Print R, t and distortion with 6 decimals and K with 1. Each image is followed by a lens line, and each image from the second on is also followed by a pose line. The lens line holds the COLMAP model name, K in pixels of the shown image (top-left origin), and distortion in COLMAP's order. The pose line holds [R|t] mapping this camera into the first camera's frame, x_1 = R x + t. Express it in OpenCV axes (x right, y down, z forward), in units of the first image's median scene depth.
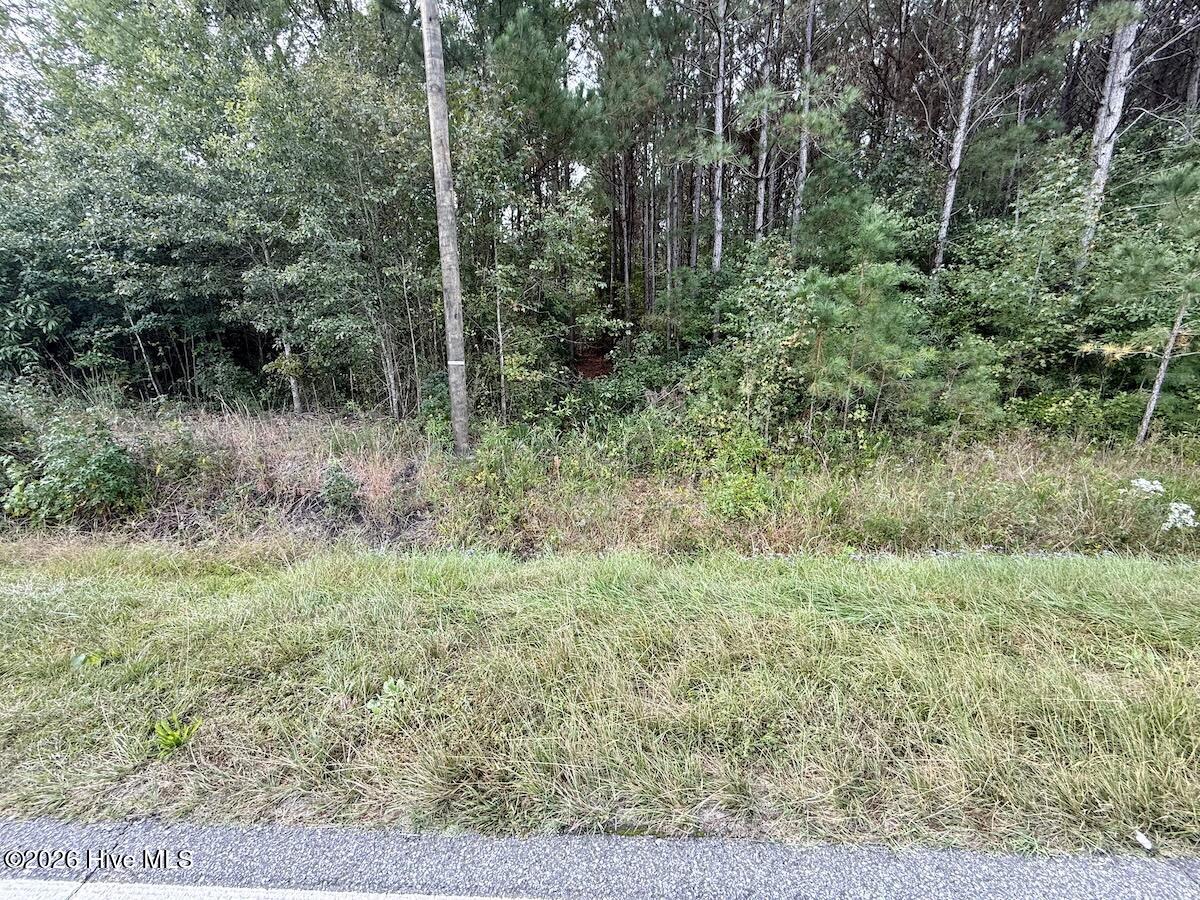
lens RADIAL K [[481.9, 0, 598.0], [0, 481.9, 449.8], [0, 0, 1]] dist [0.002656, 0.000249]
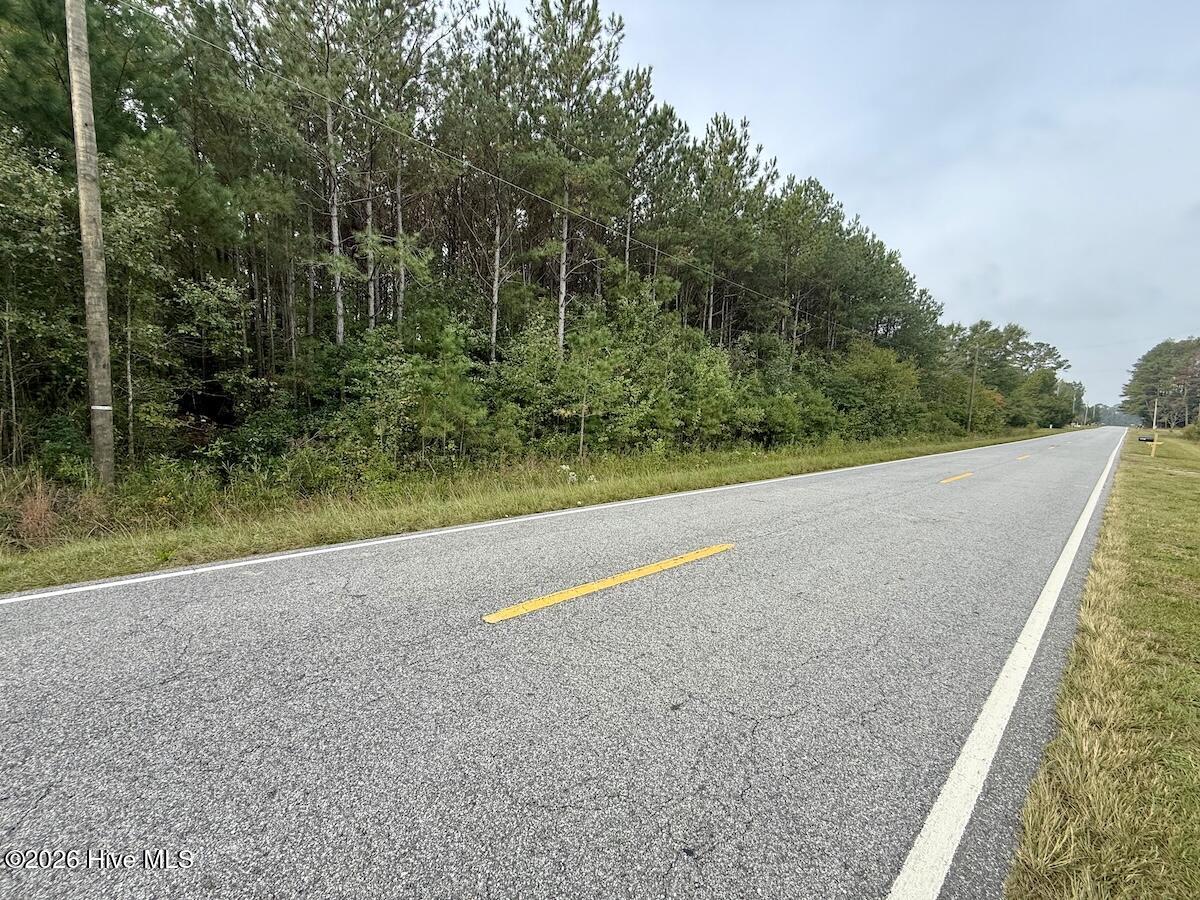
lens RADIAL K [[481.9, 0, 598.8], [0, 481.9, 448.3], [0, 0, 1]] dist [0.002656, 0.000249]
pose [[0.718759, -0.025002, 0.694809, -0.214469], [0.115515, 0.989758, -0.083880, 0.113395], [-0.685596, 0.140551, 0.714286, -0.462926]]
